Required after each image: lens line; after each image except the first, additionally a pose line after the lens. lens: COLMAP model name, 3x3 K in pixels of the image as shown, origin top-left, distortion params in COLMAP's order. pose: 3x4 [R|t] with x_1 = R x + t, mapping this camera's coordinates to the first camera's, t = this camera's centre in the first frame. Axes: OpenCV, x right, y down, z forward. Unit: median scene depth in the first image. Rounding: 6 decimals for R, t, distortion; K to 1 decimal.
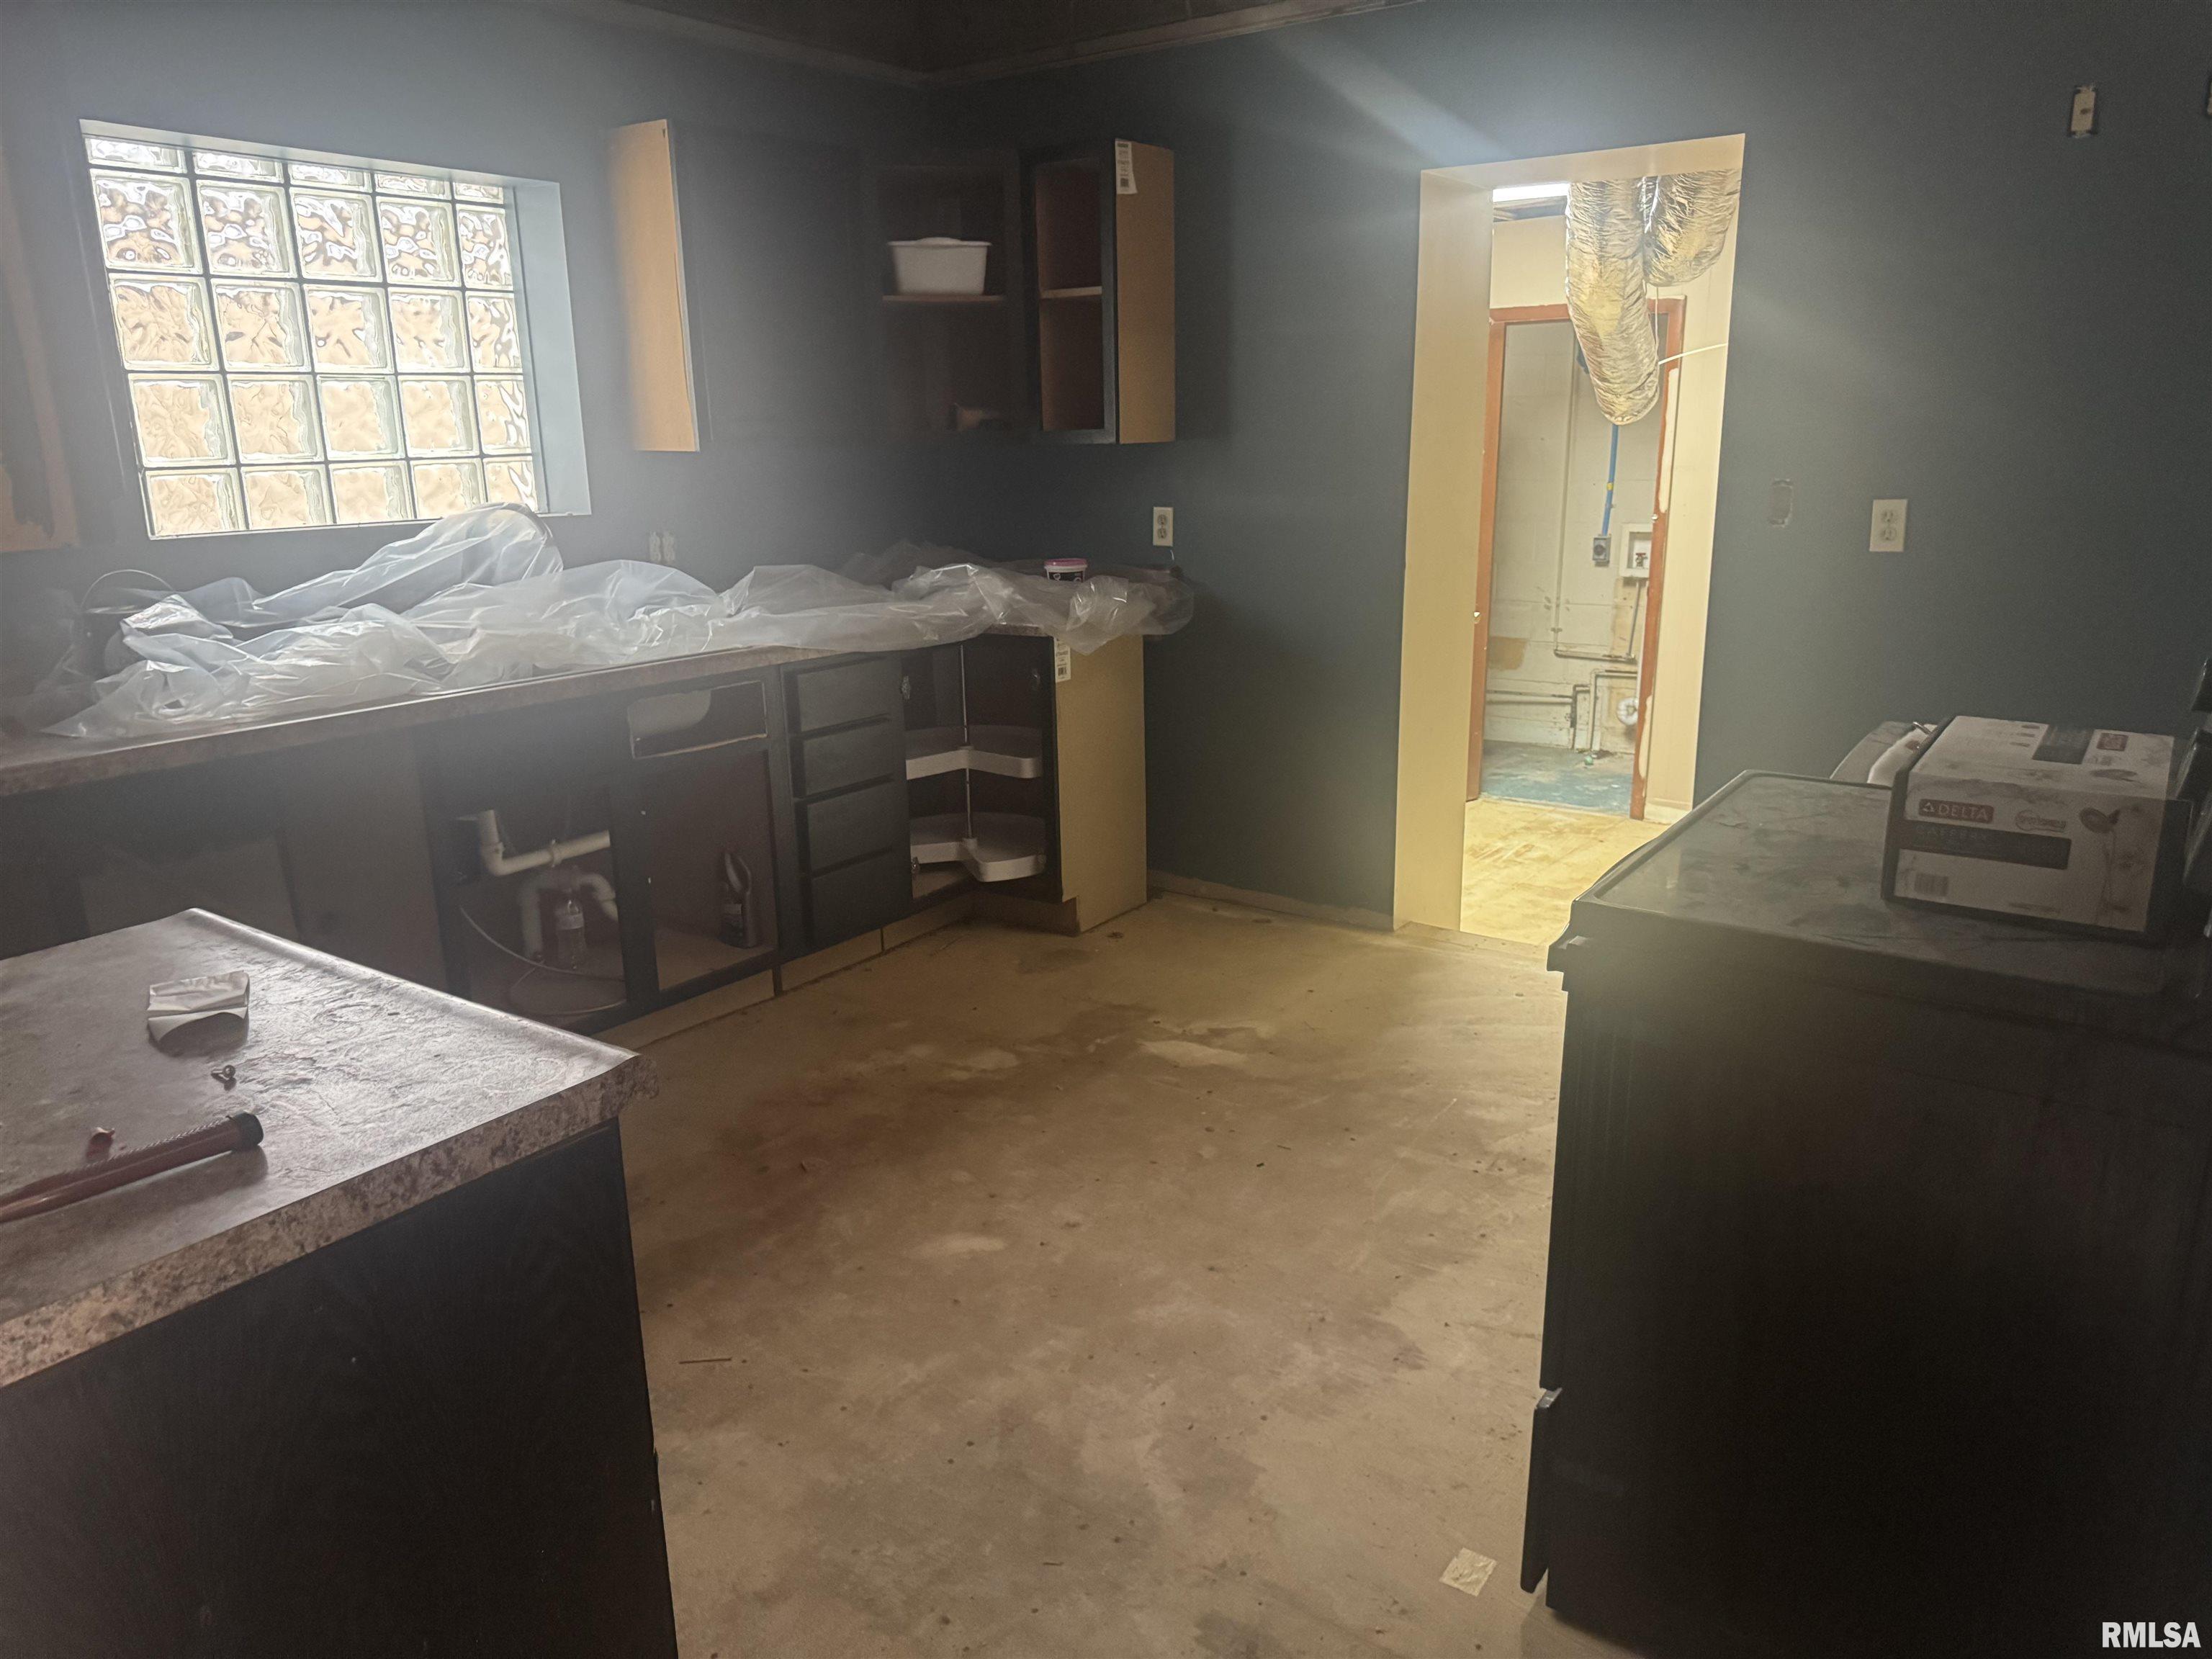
lens RADIAL K [[1550.1, 0, 1106.0], [0, 1550.1, 829.5], [0, 0, 1]] dist [0.112209, -0.141922]
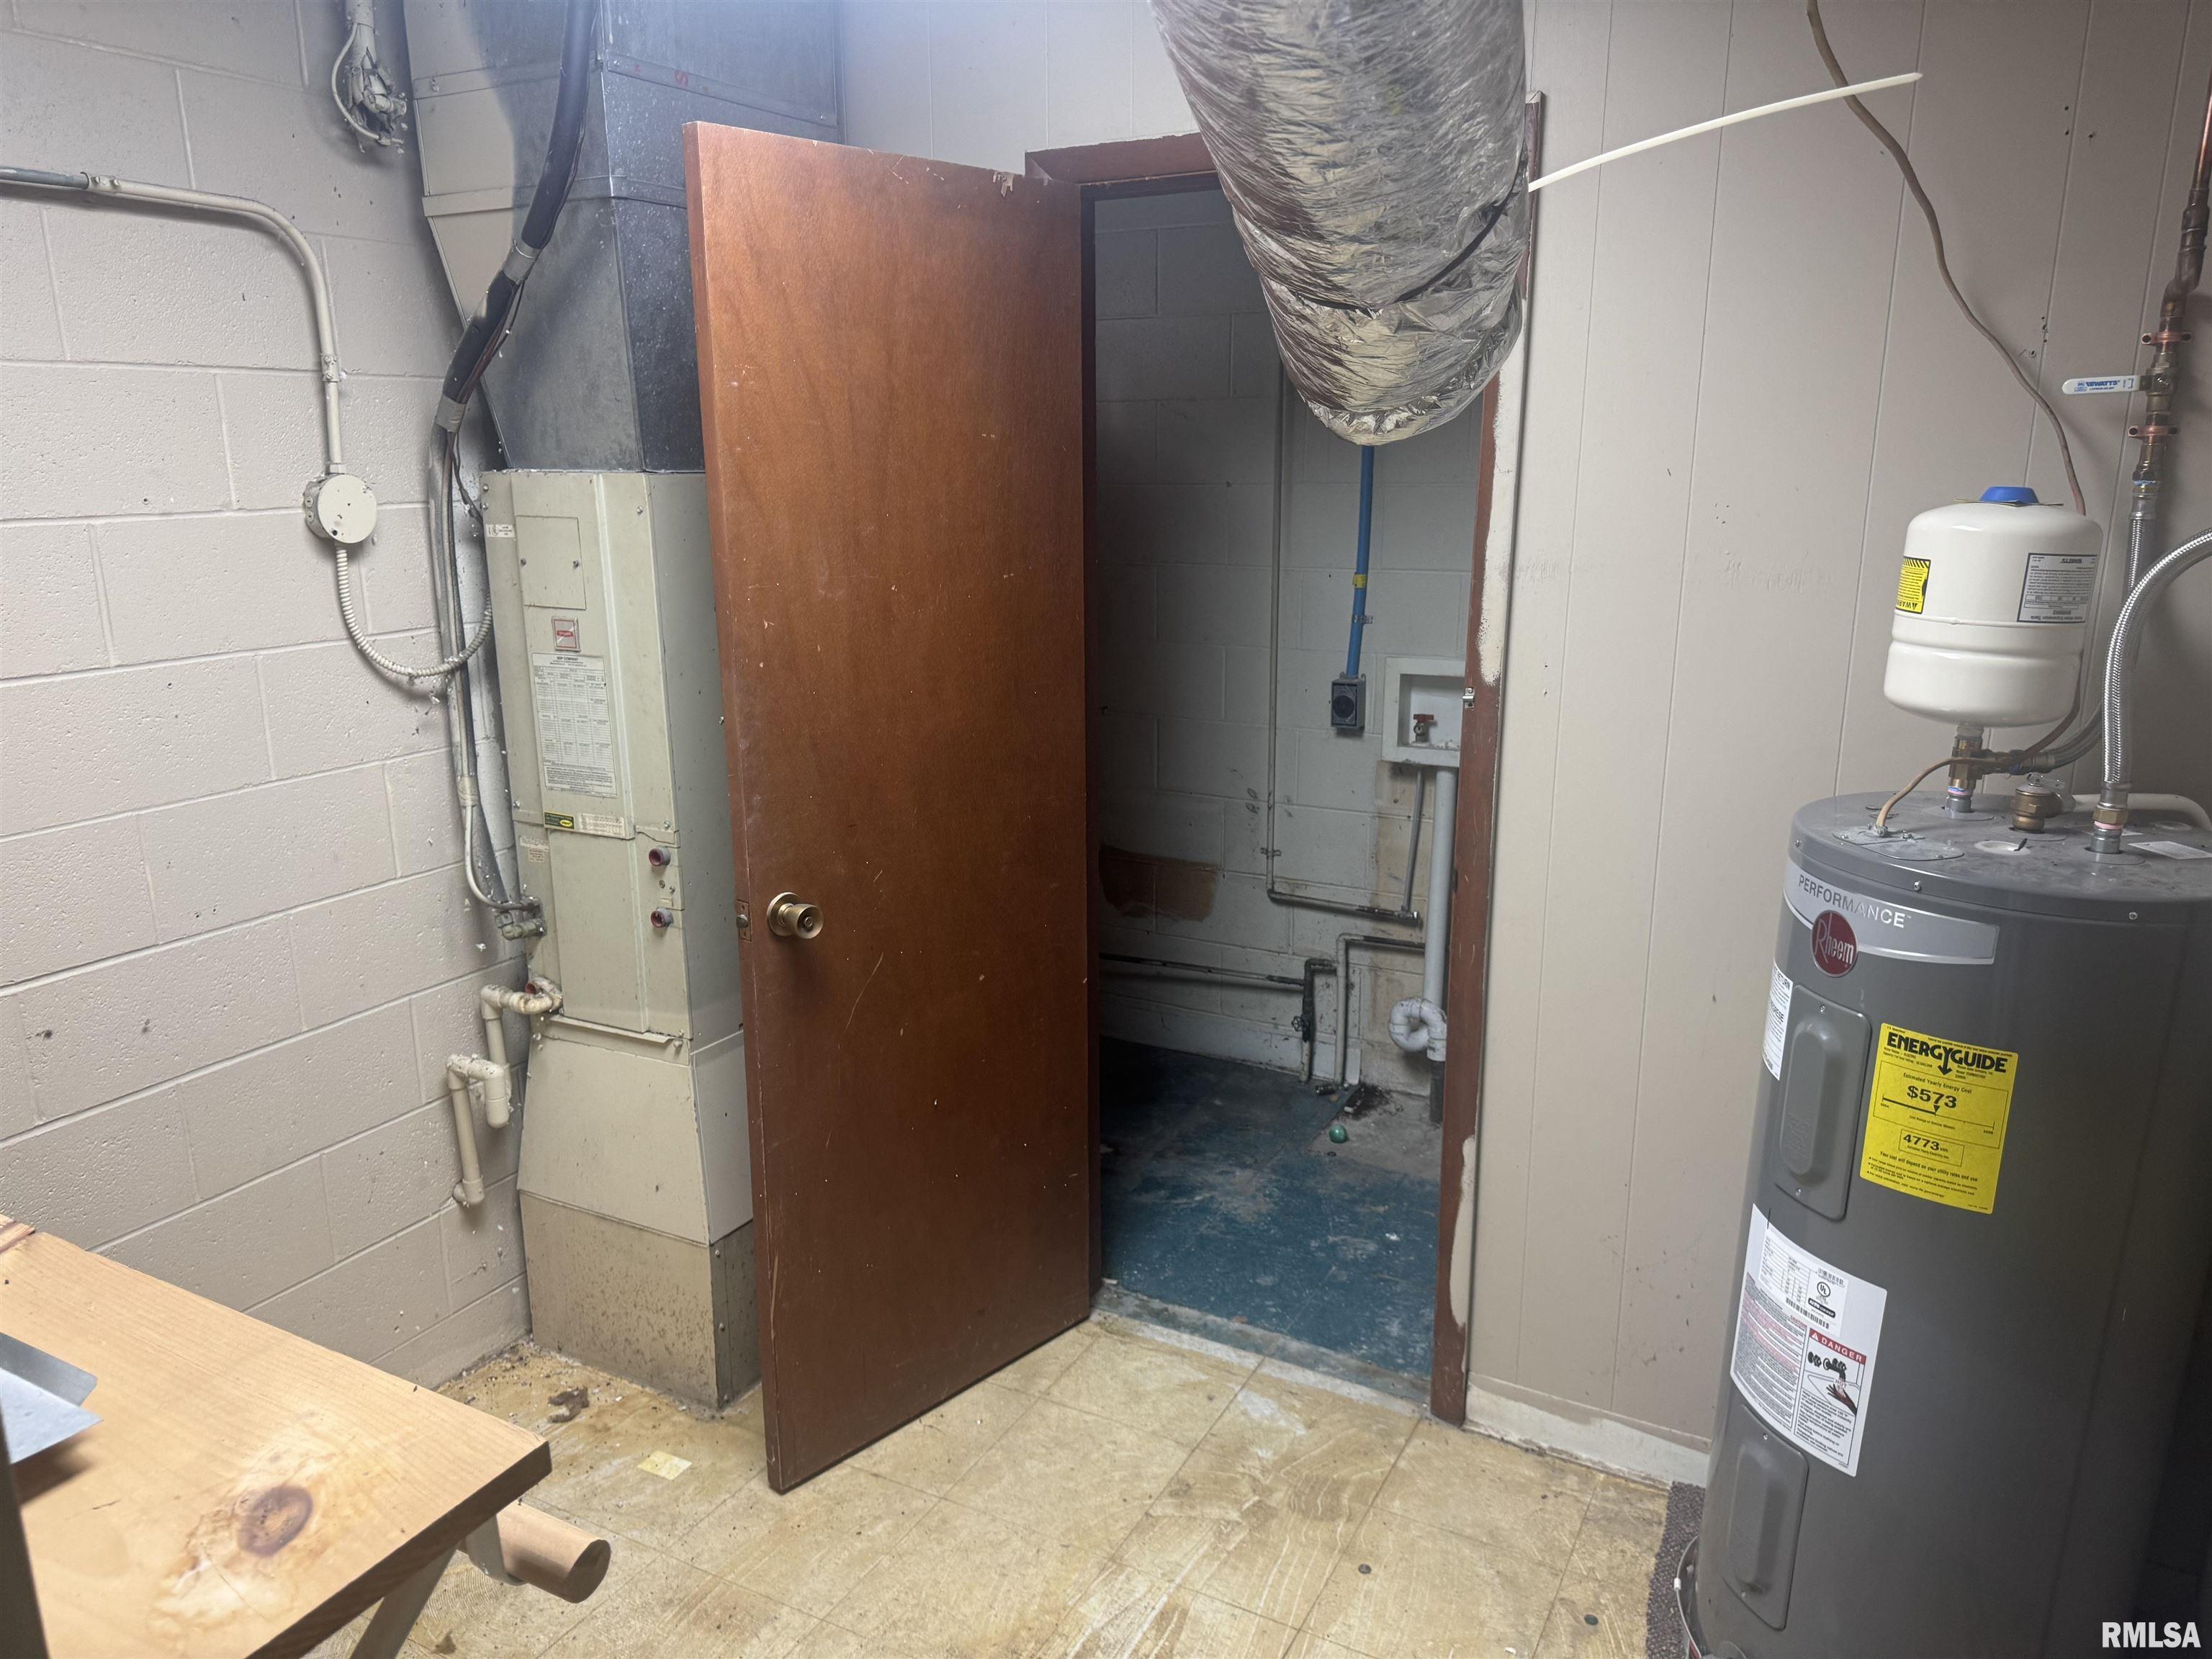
lens RADIAL K [[1550.1, 0, 1106.0], [0, 1550.1, 829.5], [0, 0, 1]] dist [0.112209, -0.141922]
pose [[0.990325, -0.023260, 0.136805, 0.168830], [0.026109, 0.999477, -0.019066, -0.130098], [-0.136290, 0.022453, 0.990414, 0.514250]]
